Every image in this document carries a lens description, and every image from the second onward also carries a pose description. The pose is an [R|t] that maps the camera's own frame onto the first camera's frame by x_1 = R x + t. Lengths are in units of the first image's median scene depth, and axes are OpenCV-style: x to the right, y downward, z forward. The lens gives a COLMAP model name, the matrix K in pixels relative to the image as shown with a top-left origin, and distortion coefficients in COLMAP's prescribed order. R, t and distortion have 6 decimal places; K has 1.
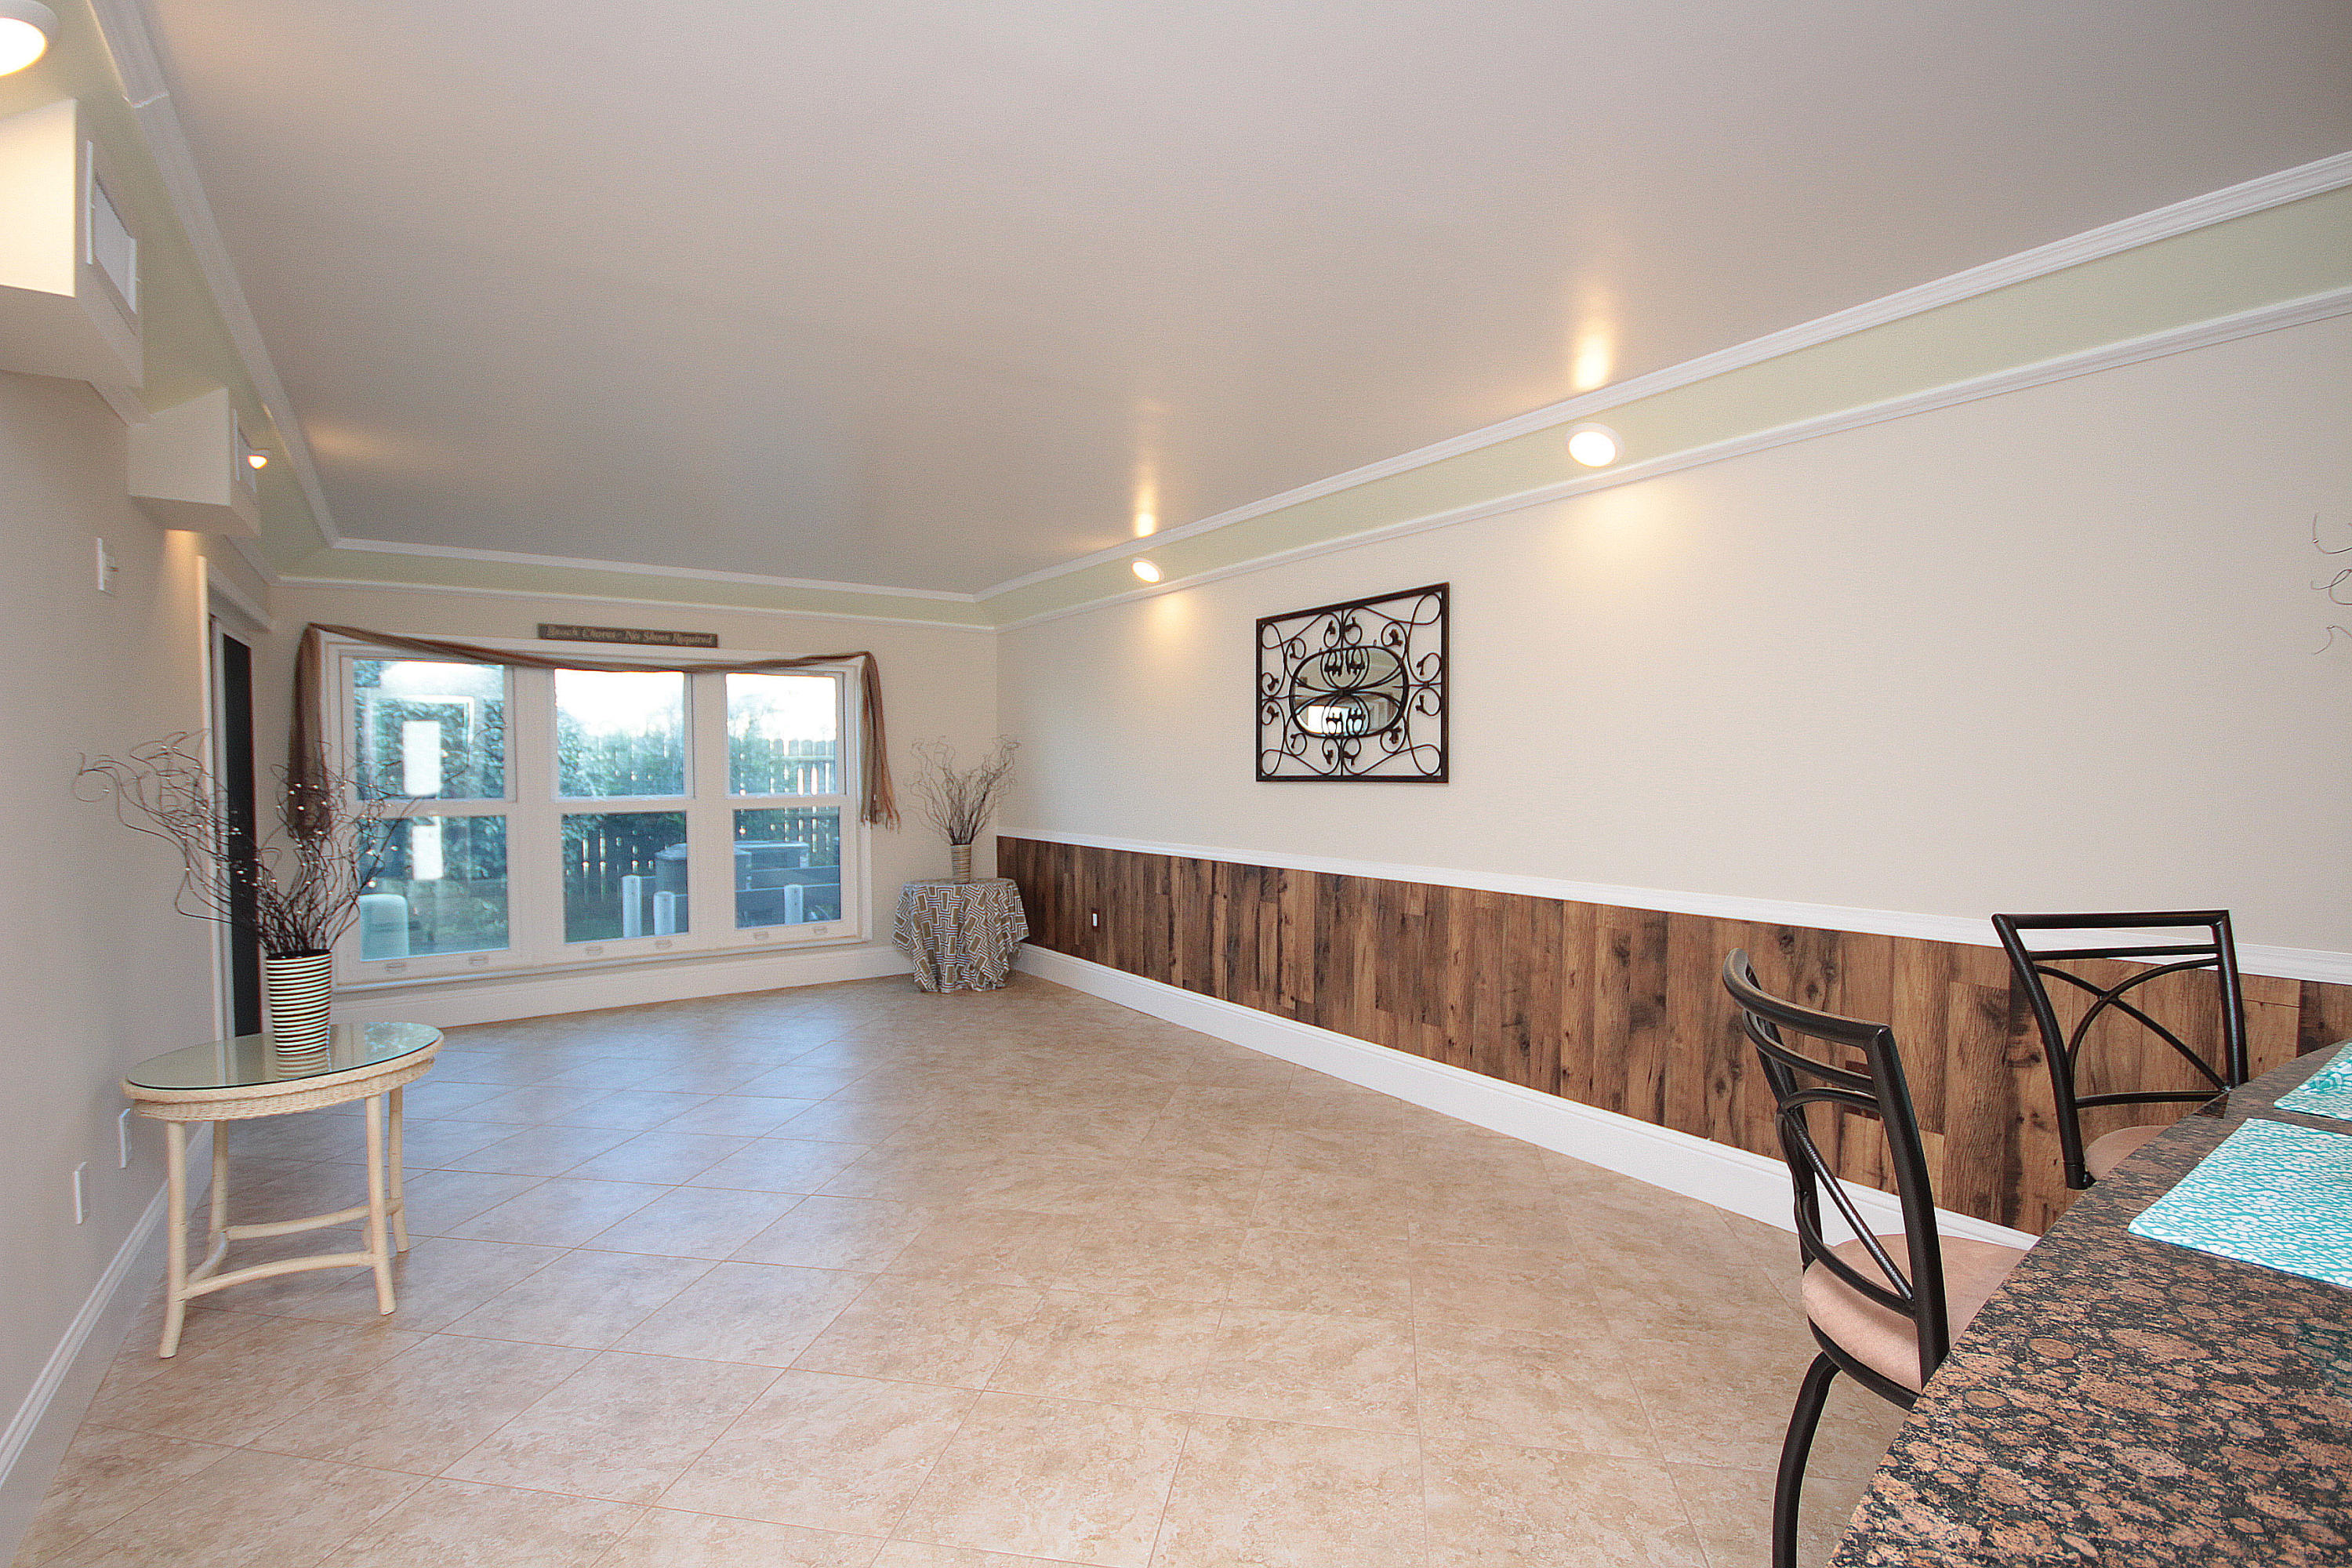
lens RADIAL K [[1085.9, 0, 1177.9], [0, 1085.9, 790.5], [0, 0, 1]] dist [0.002235, -0.005182]
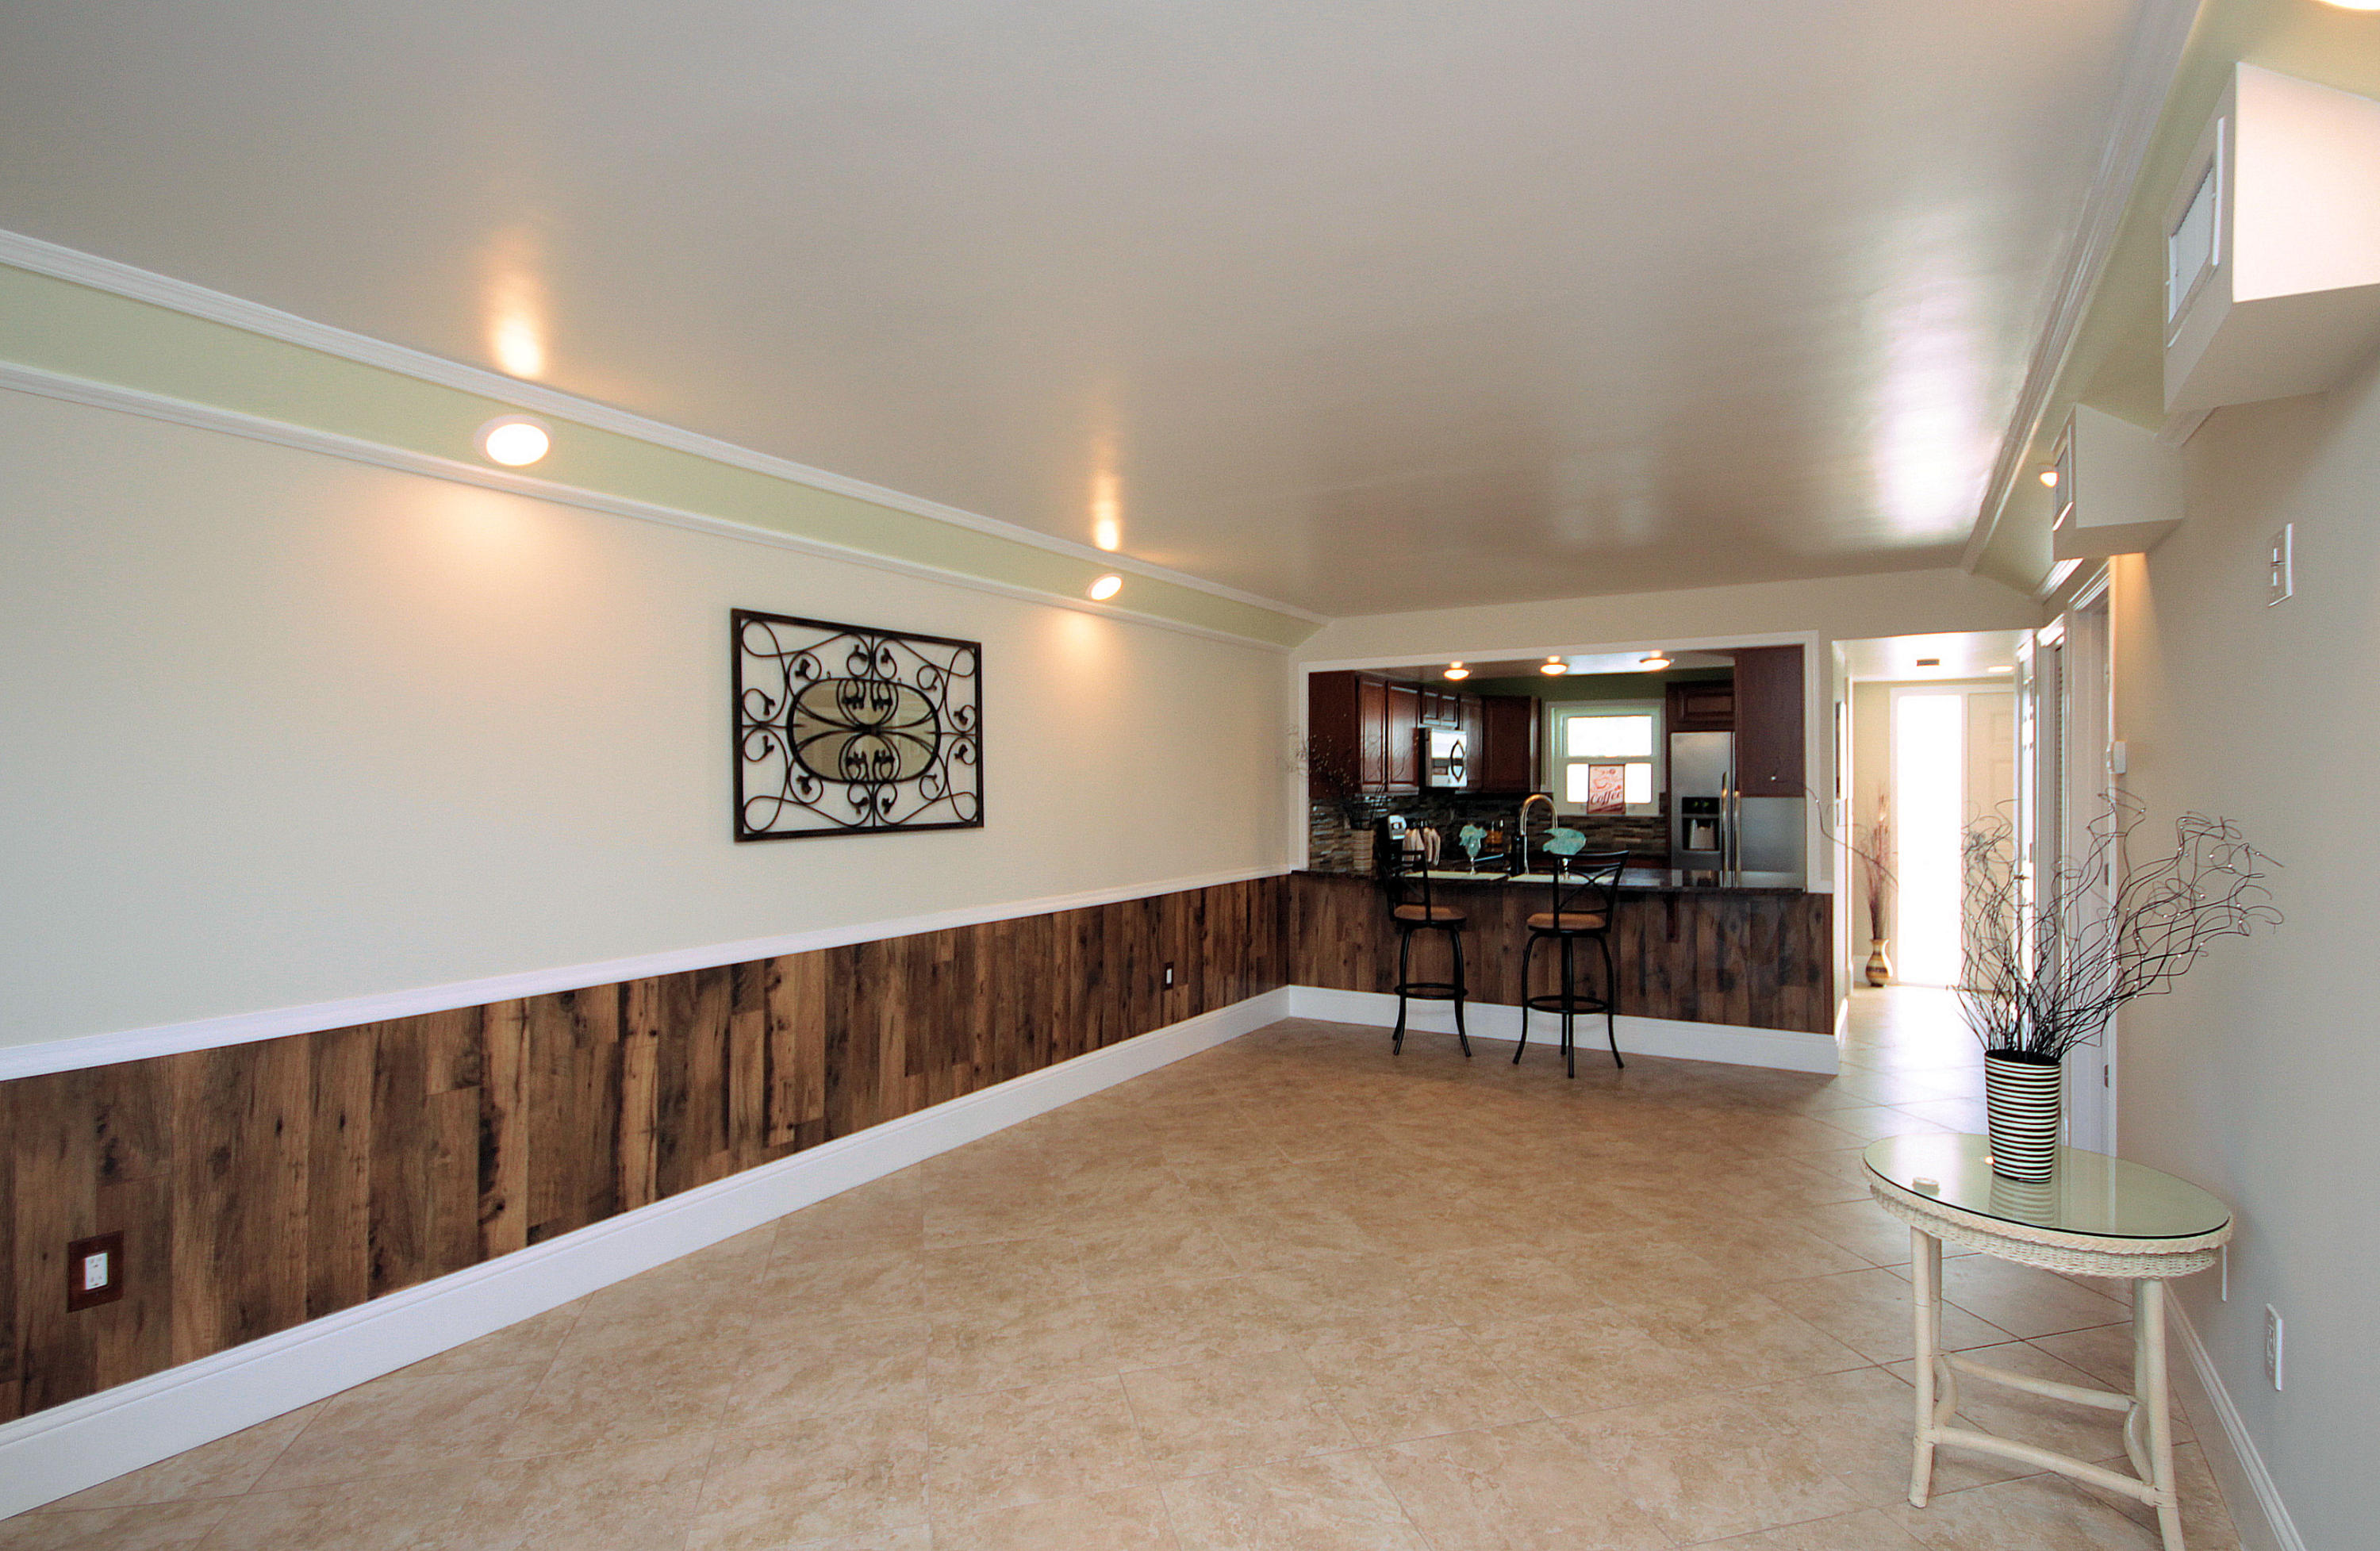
lens RADIAL K [[1159.0, 0, 1214.4], [0, 1159.0, 782.2], [0, 0, 1]] dist [-0.010271, 0.000469]
pose [[-0.429804, 0.004739, 0.902910, -0.804560], [0.024497, 0.999679, 0.006415, -0.048493], [-0.902590, 0.024876, -0.429782, 1.159334]]
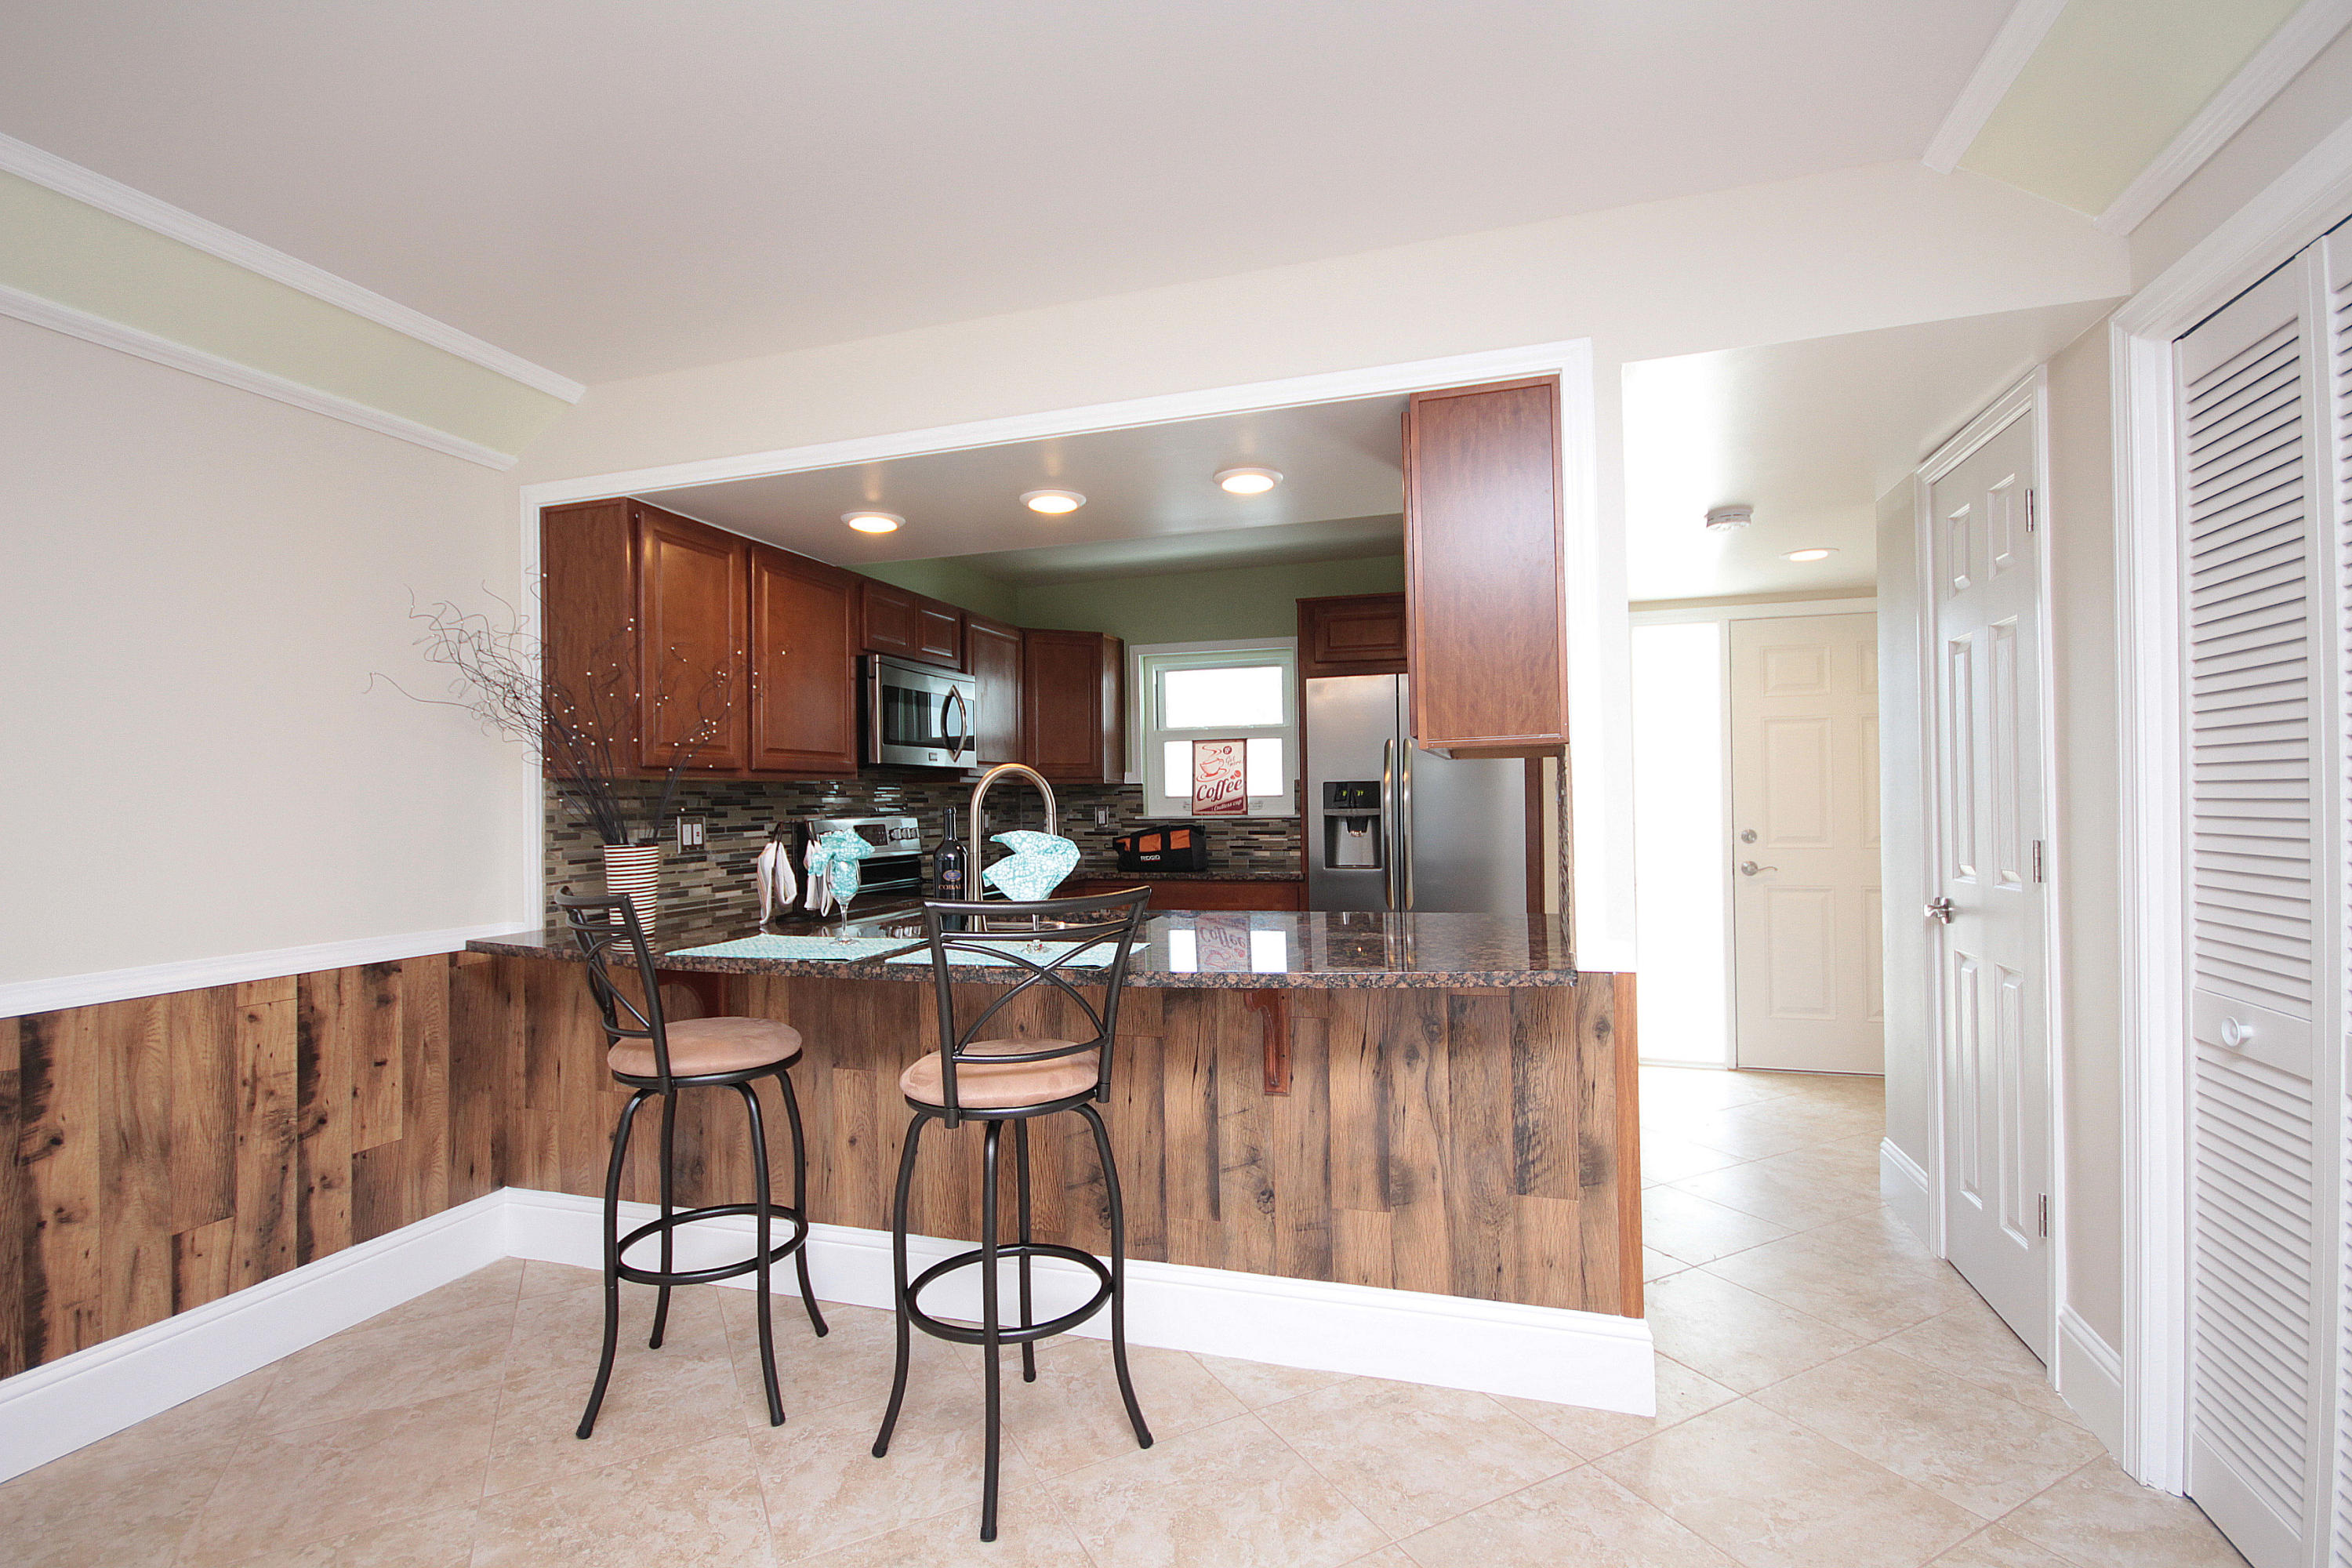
lens RADIAL K [[1085.9, 0, 1176.0], [0, 1085.9, 797.3], [0, 0, 1]] dist [0.002235, -0.005182]
pose [[-0.618413, 0.016956, 0.785670, -0.217465], [0.036014, 0.999328, 0.006780, 0.006985], [-0.785027, 0.032488, -0.618609, 0.478960]]
